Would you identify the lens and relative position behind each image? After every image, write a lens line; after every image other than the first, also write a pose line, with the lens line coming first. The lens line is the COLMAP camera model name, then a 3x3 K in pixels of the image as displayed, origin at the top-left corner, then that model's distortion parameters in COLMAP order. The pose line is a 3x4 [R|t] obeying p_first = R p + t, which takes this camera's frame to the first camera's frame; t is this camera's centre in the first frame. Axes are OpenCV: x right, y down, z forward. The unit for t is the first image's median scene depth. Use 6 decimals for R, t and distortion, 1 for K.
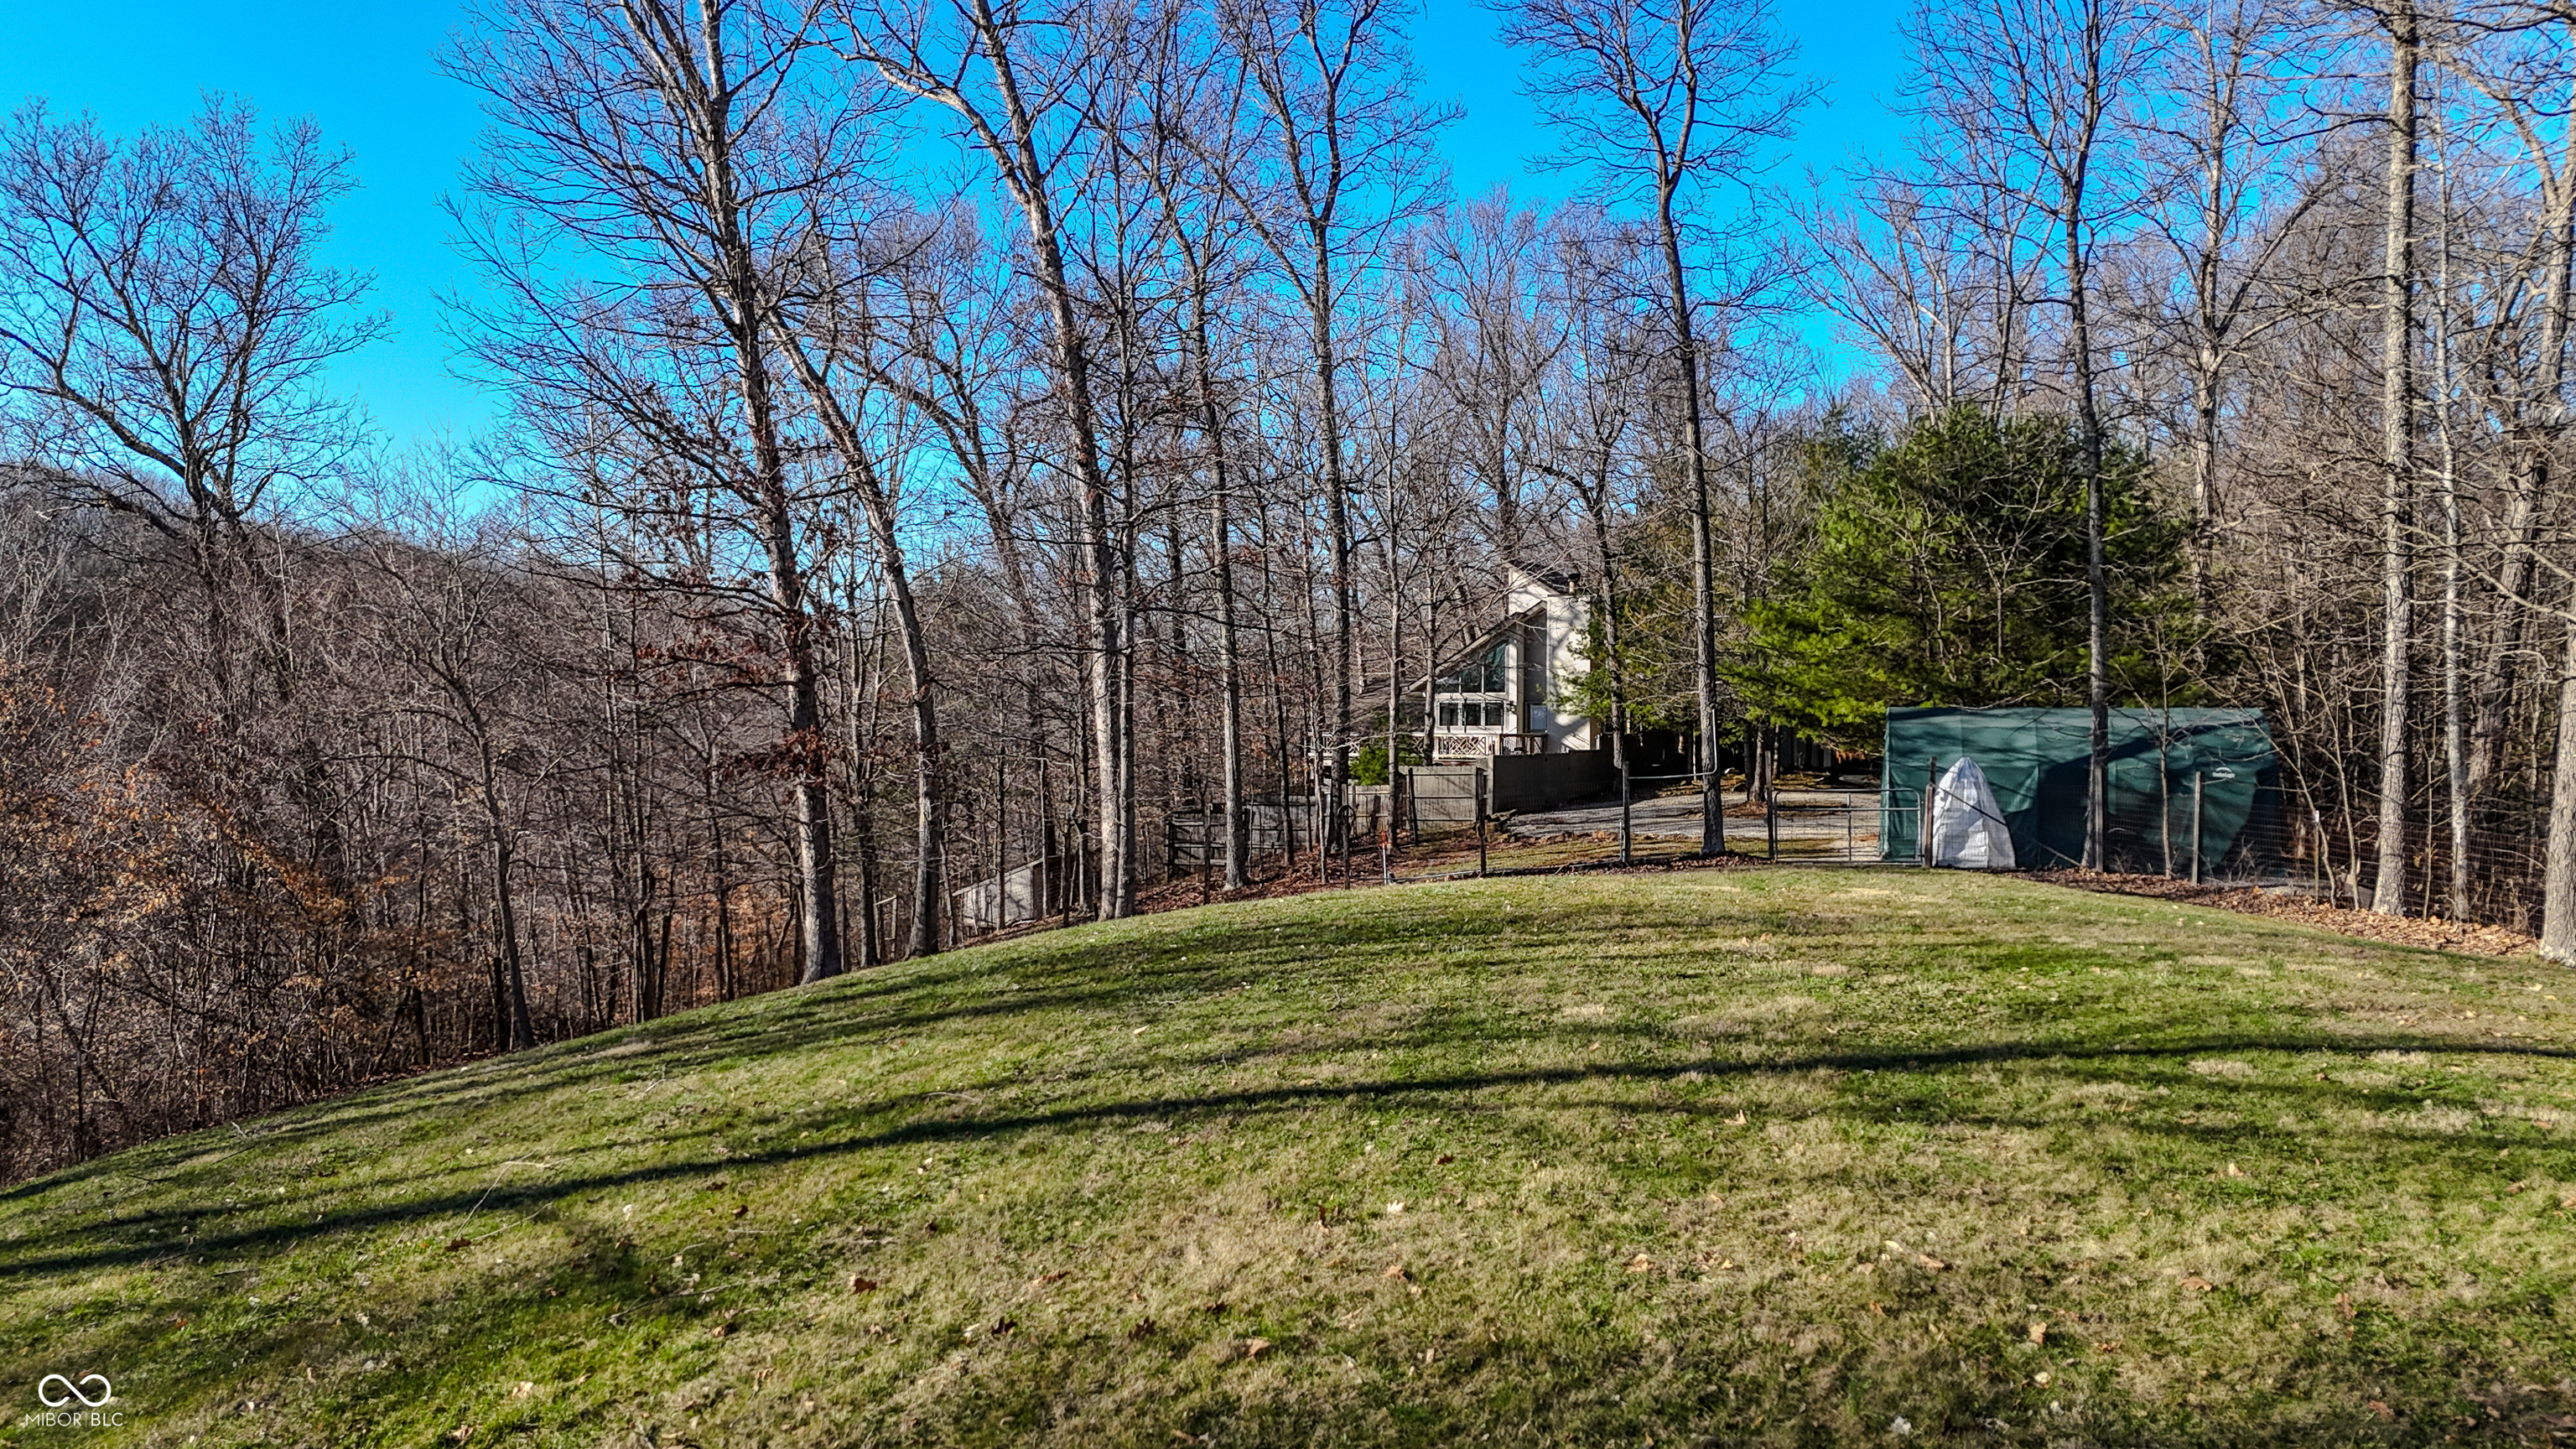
lens RADIAL K [[1889.0, 0, 1290.3], [0, 1889.0, 726.8], [0, 0, 1]] dist [0.099925, -0.010687]
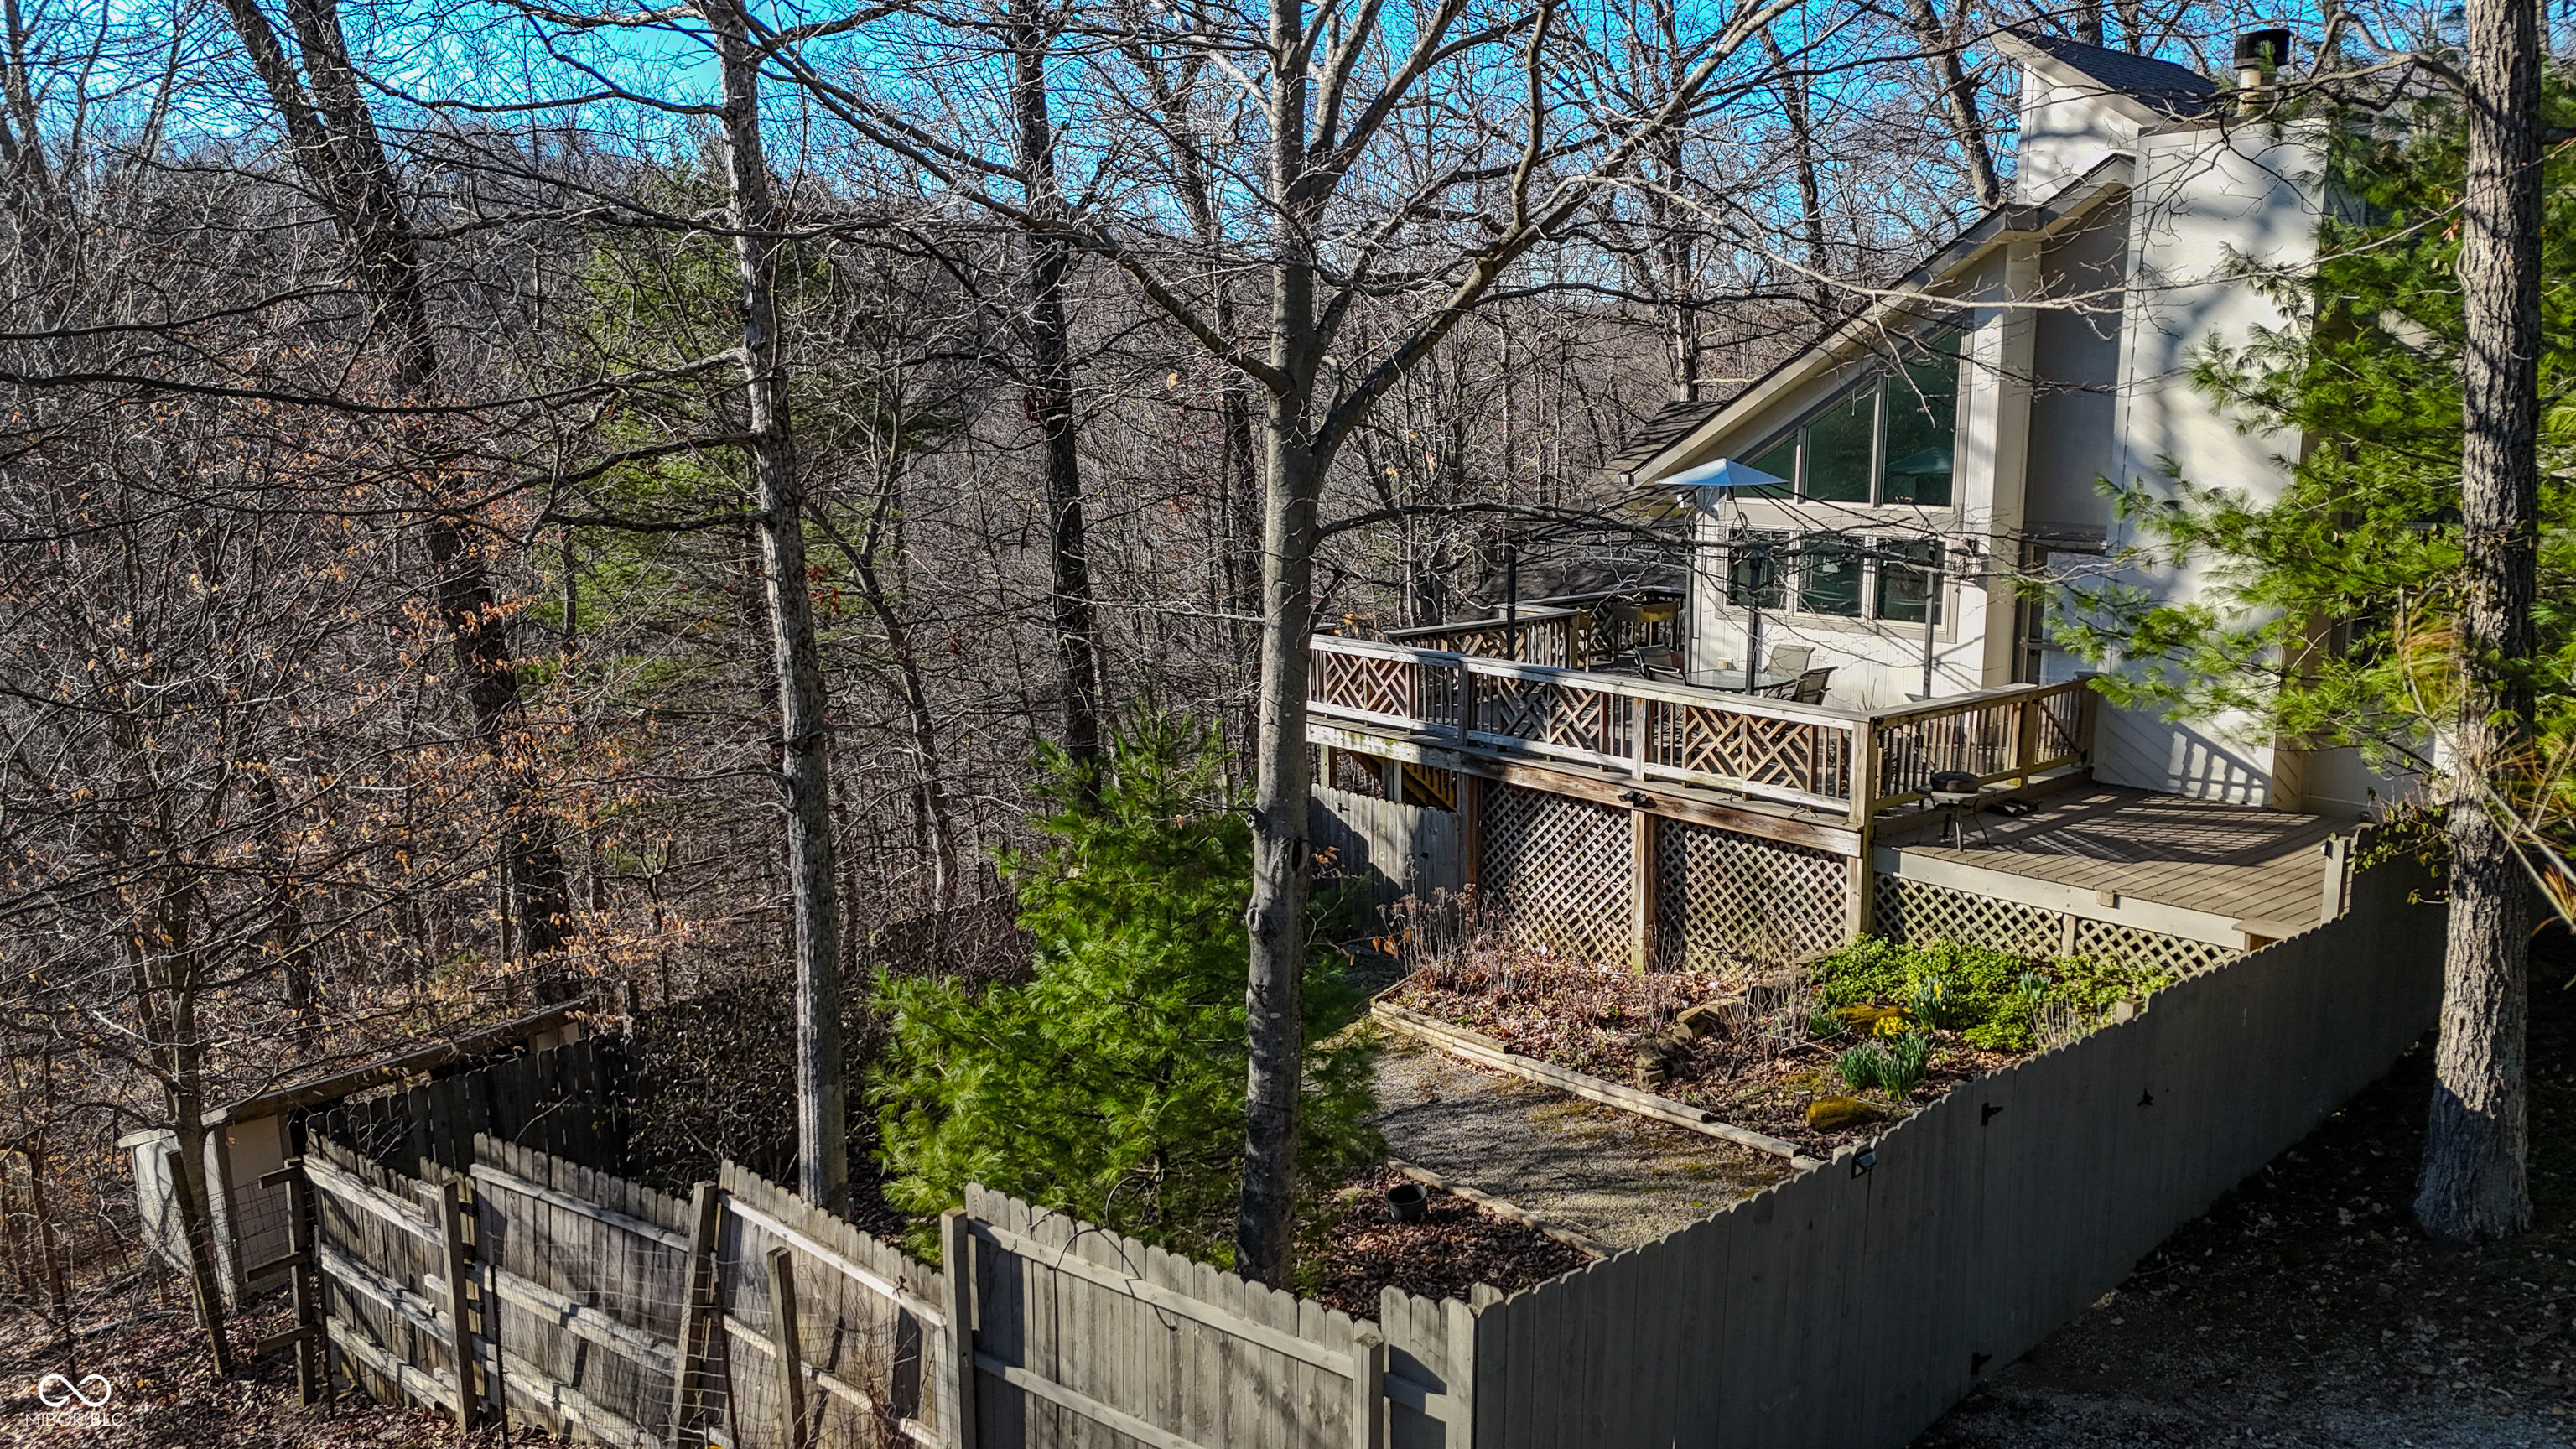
lens RADIAL K [[1889.0, 0, 1296.1], [0, 1889.0, 717.8], [0, 0, 1]] dist [0.099925, -0.010687]
pose [[0.952559, 0.032234, -0.302644, 0.107734], [0.022699, 0.984082, 0.176259, -0.039224], [0.303508, -0.174767, 0.936664, 0.697822]]
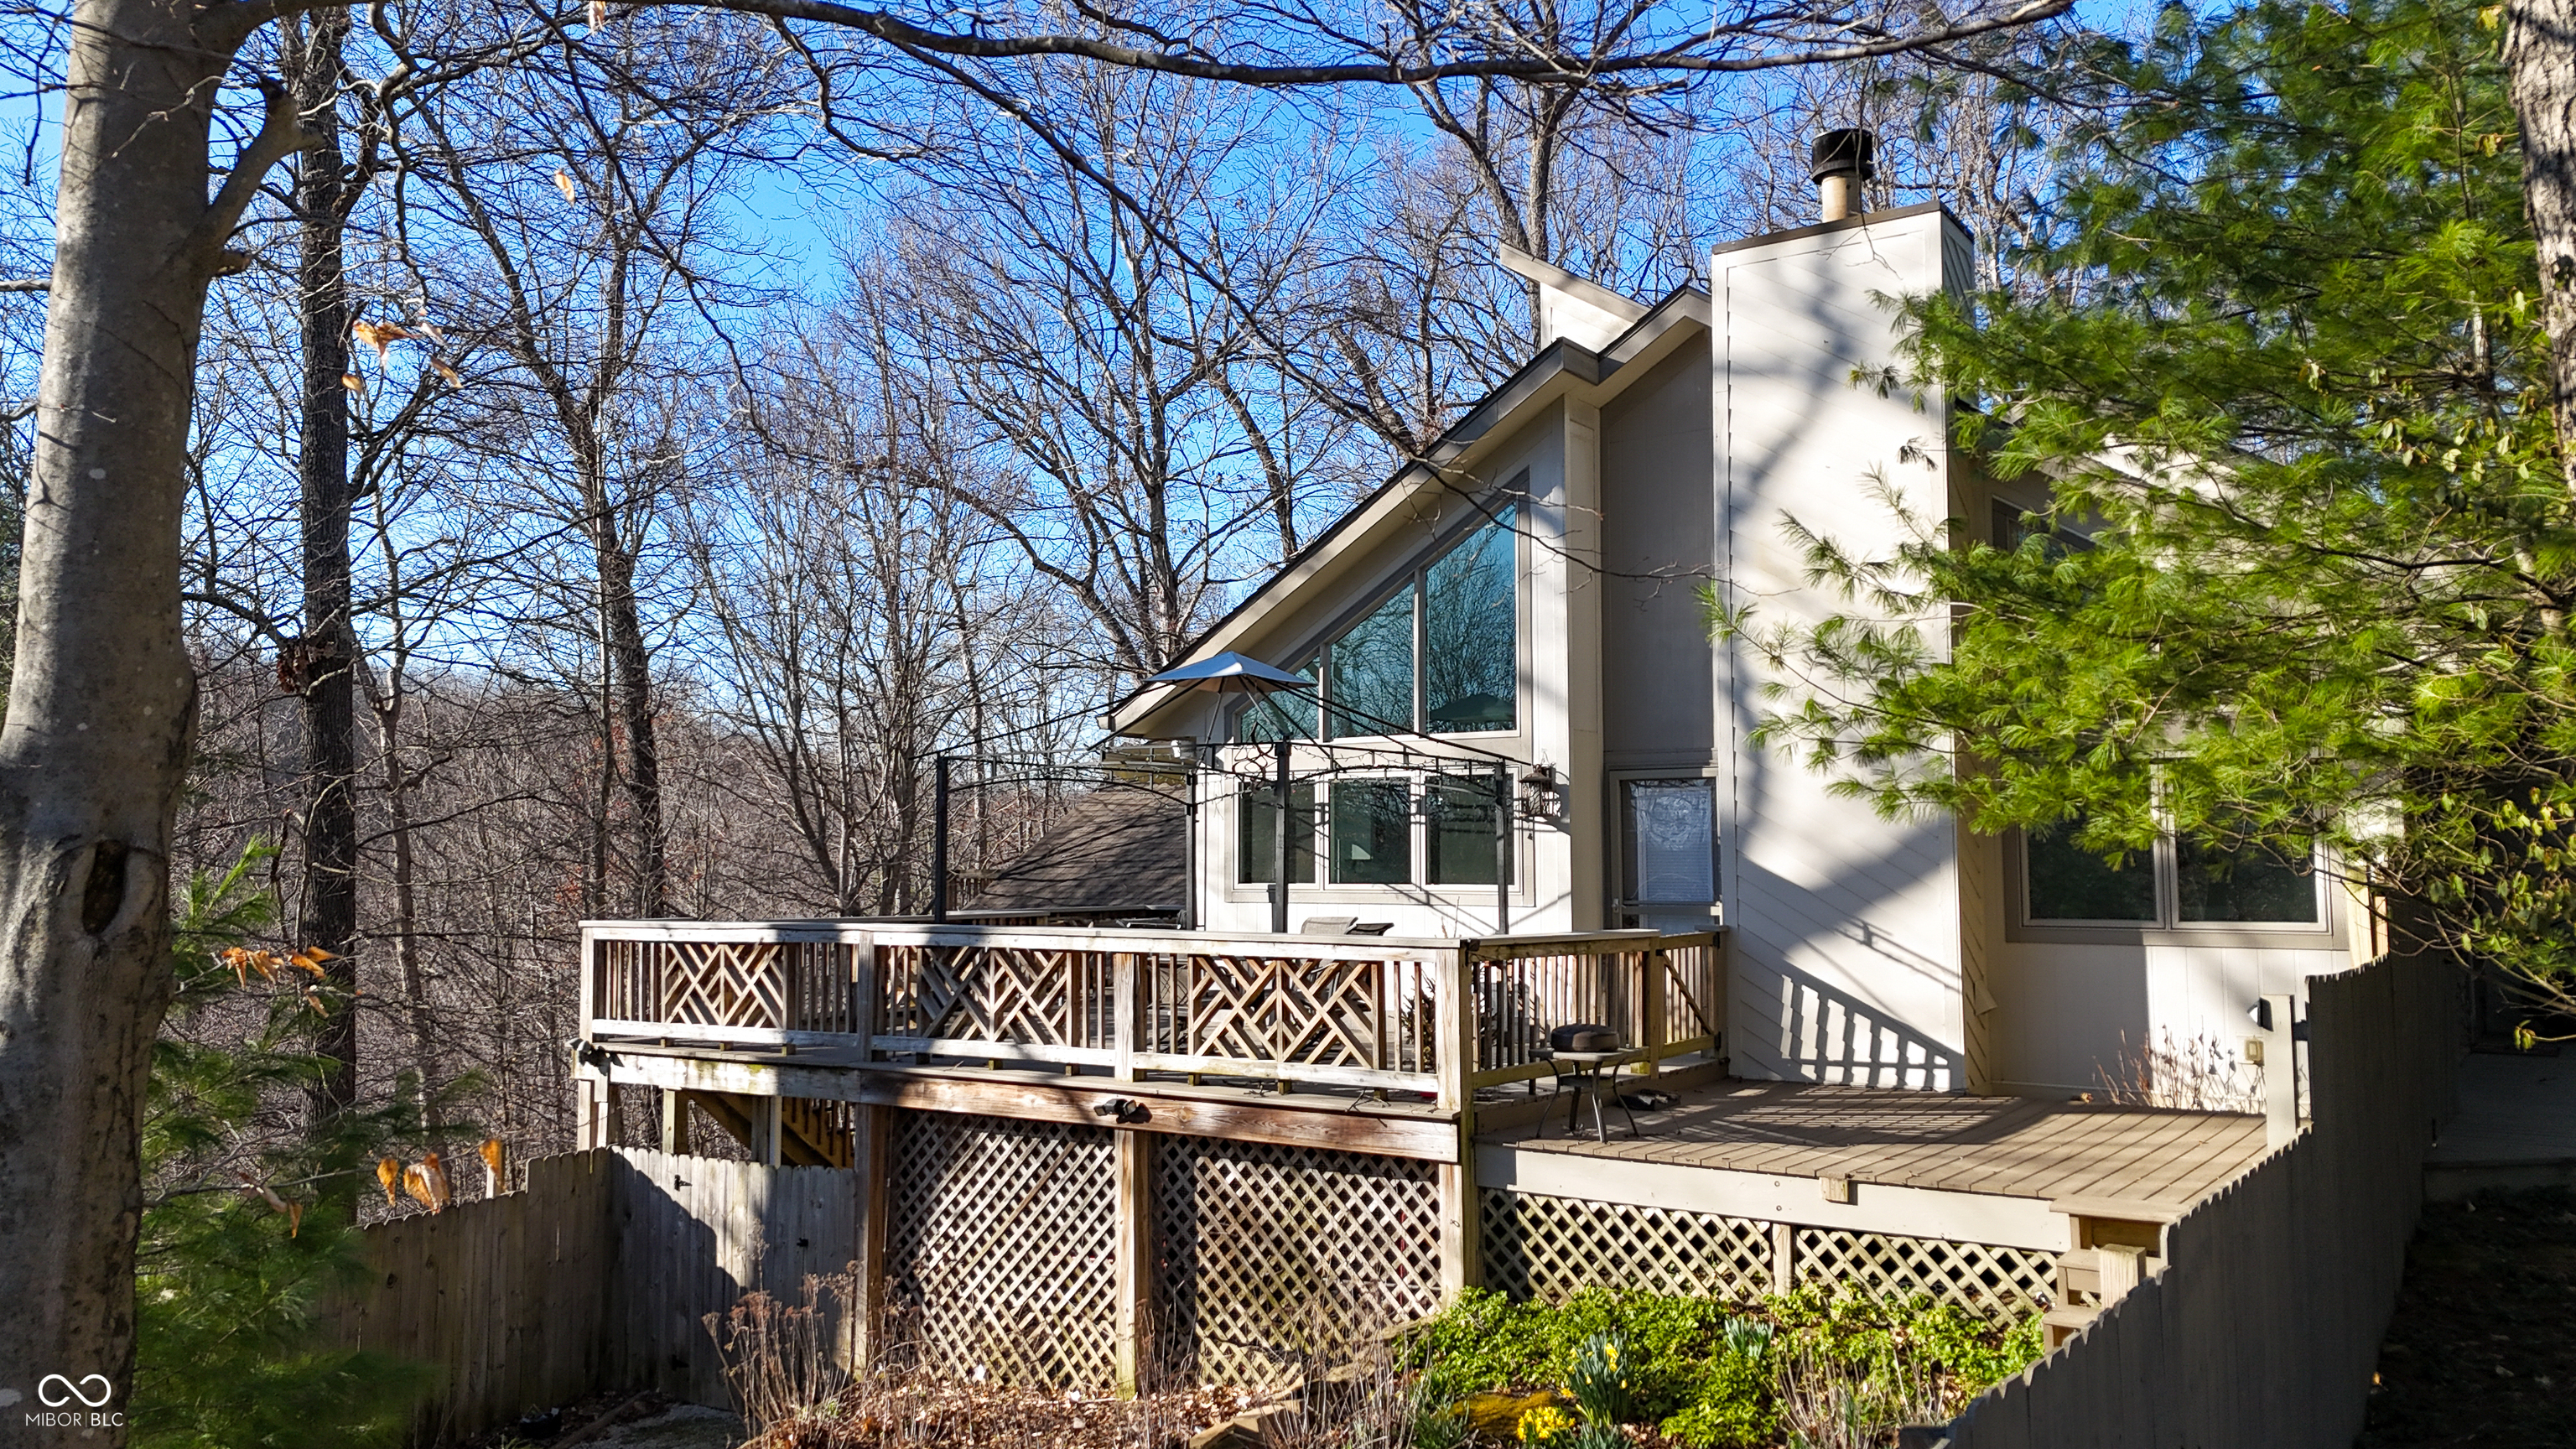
lens RADIAL K [[1889.0, 0, 1291.2], [0, 1889.0, 726.2], [0, 0, 1]] dist [0.099925, -0.010687]
pose [[0.998680, -0.018194, -0.048033, 0.098076], [0.014923, 0.997600, -0.067608, -0.004340], [0.049148, 0.066802, 0.996555, 0.781181]]
